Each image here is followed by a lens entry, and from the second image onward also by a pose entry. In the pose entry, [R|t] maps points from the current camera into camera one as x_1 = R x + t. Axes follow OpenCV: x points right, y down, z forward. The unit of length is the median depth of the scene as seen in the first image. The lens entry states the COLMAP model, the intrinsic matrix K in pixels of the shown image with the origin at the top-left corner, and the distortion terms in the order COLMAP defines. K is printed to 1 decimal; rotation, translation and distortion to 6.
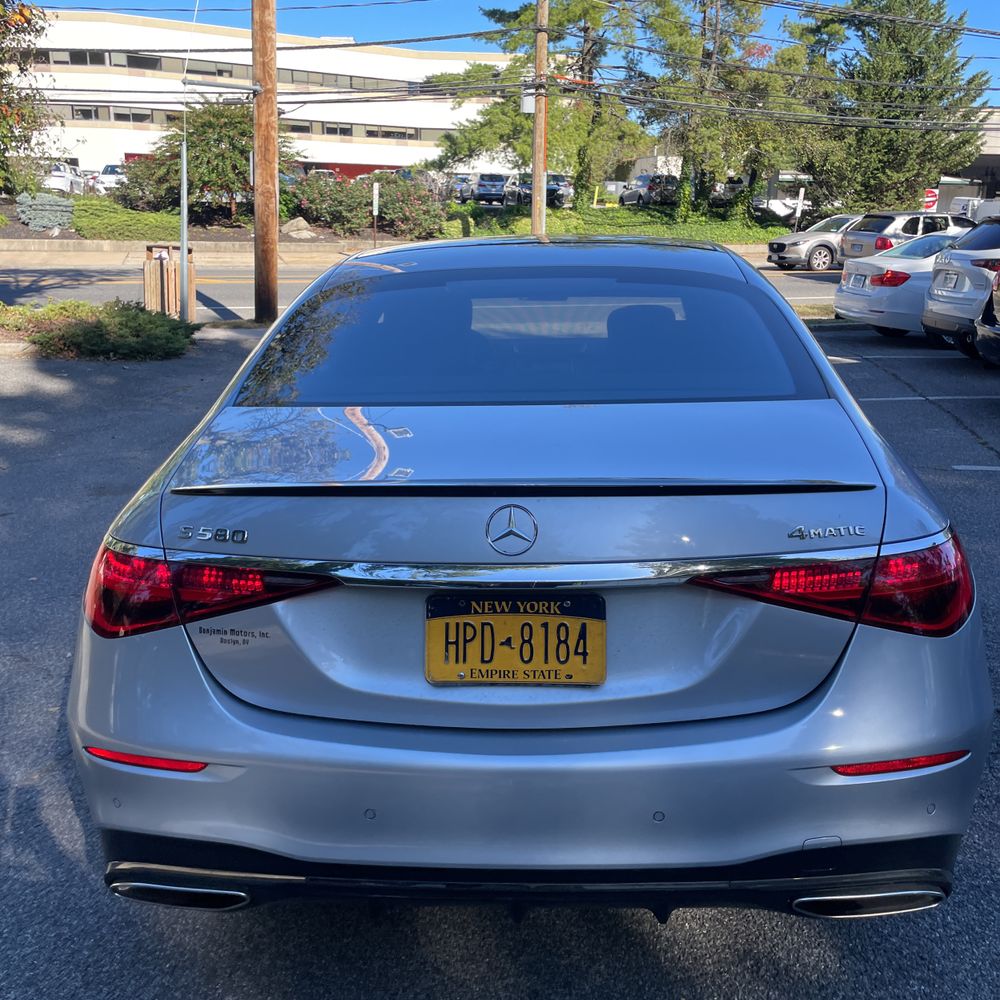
lens RADIAL K [[997.3, 0, 505.9], [0, 997.3, 501.3], [0, 0, 1]] dist [0.099459, -0.128747]
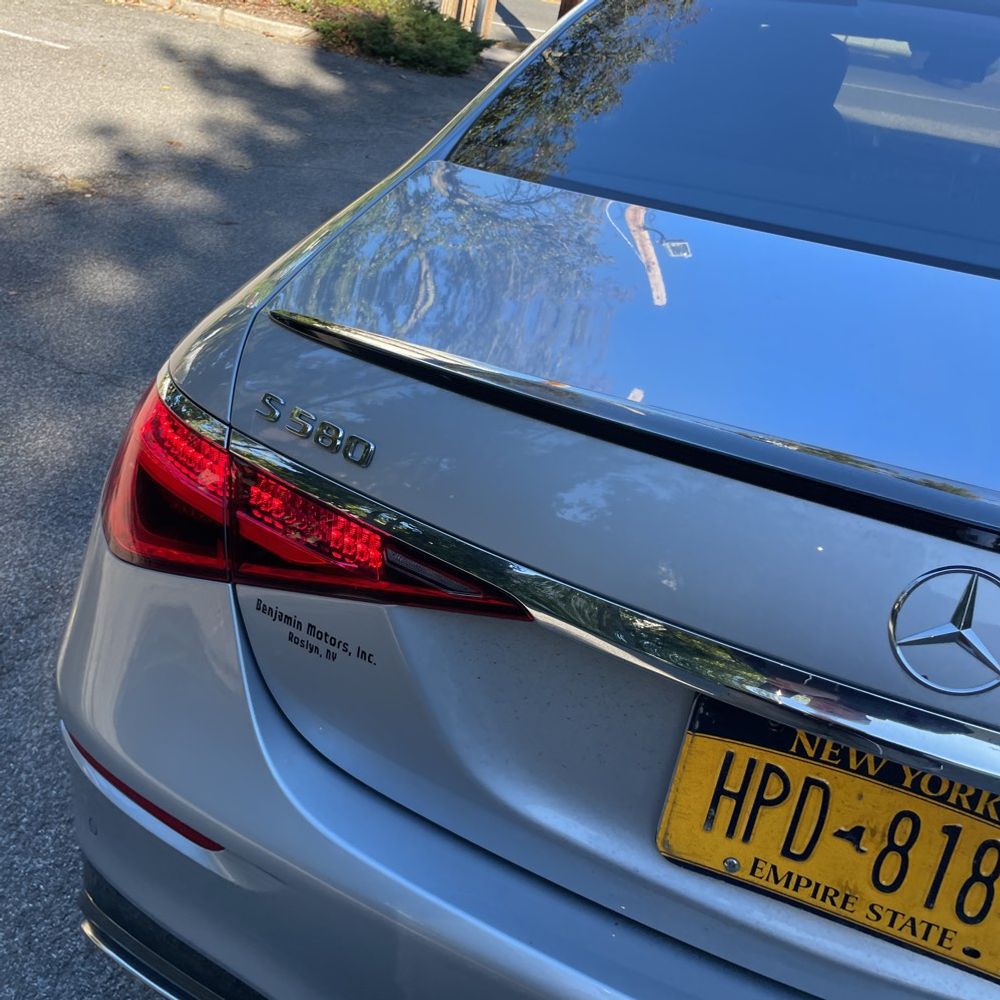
lens RADIAL K [[972.4, 0, 517.3], [0, 972.4, 504.3], [0, 0, 1]] dist [0.097004, -0.130976]
pose [[0.947559, 0.264121, -0.179921, -0.013952], [-0.215374, 0.943705, 0.251069, -0.010866], [0.236105, -0.199152, 0.951101, 0.078855]]
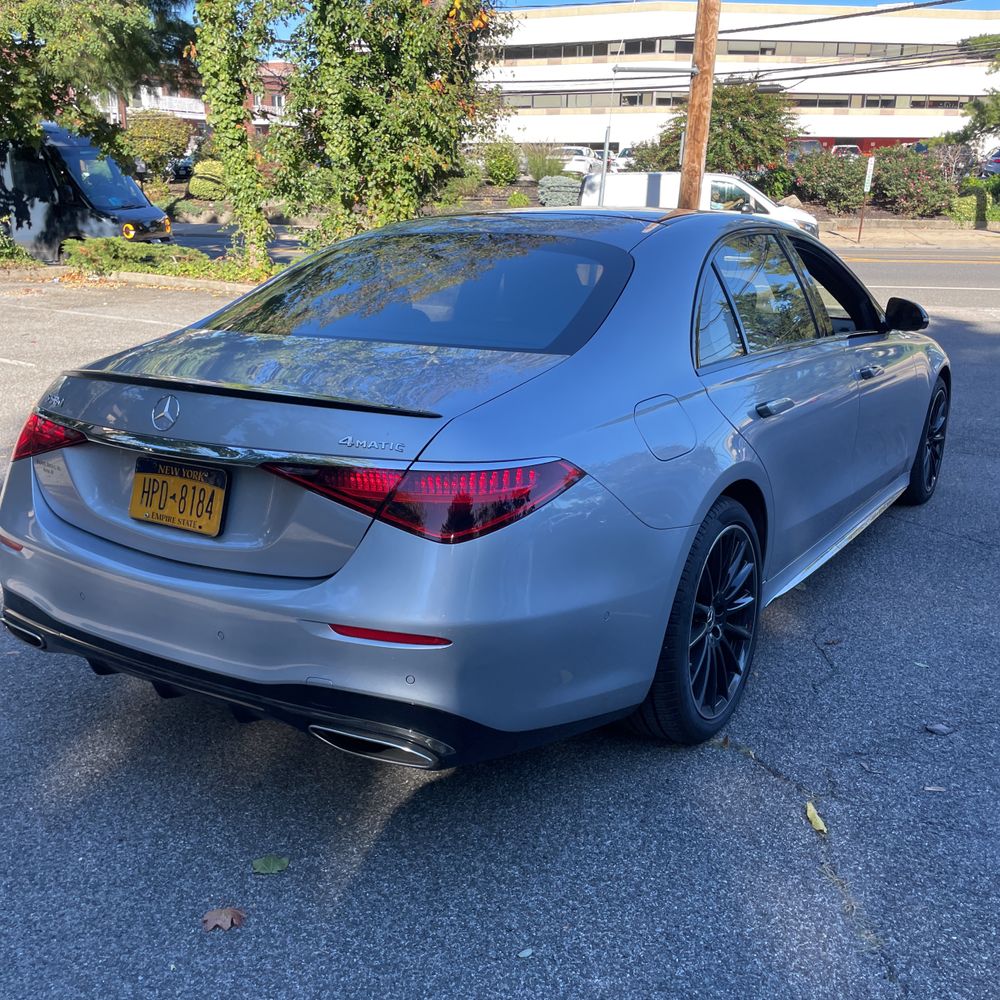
lens RADIAL K [[997.3, 0, 505.9], [0, 997.3, 501.3], [0, 0, 1]] dist [0.099459, -0.128747]
pose [[0.874964, 0.142746, -0.462668, 0.144744], [-0.133863, 0.989625, 0.052175, 0.001812], [0.465315, 0.016283, 0.884995, -0.002425]]
